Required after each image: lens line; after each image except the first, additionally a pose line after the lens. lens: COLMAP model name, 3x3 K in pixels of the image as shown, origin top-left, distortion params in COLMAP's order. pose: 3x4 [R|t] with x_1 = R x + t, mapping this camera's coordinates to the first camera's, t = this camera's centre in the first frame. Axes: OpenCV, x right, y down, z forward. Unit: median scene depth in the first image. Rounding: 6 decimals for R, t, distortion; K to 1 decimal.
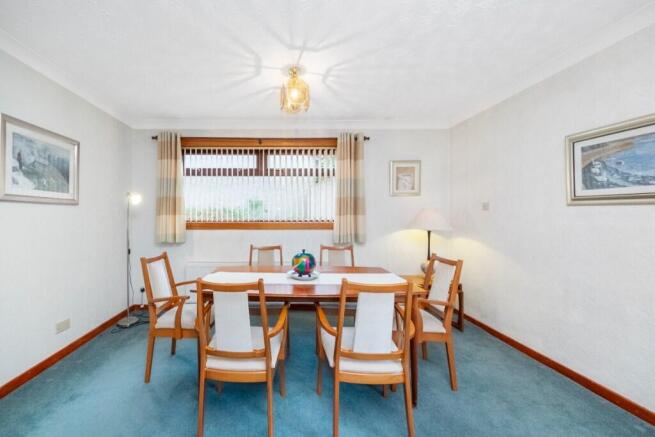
lens RADIAL K [[248.9, 0, 330.0], [0, 248.9, 221.7], [0, 0, 1]] dist [0.008732, 0.000019]
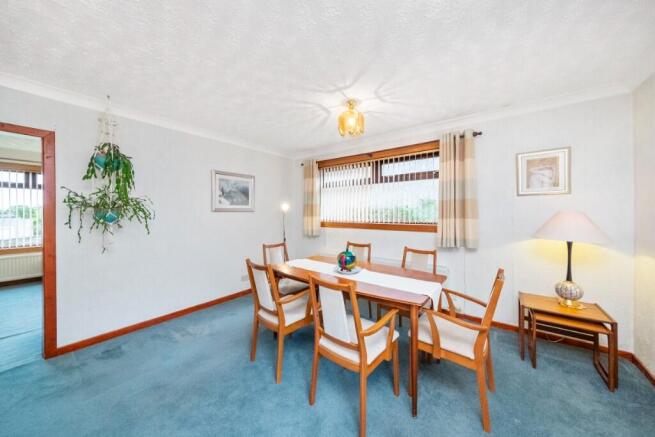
lens RADIAL K [[227.3, 0, 332.8], [0, 227.3, 221.1], [0, 0, 1]] dist [-0.000968, -0.000740]
pose [[0.800937, 0.023636, -0.598282, 0.242363], [-0.021169, 0.999714, 0.011155, -0.017800], [0.598374, 0.003730, 0.801208, 0.028034]]
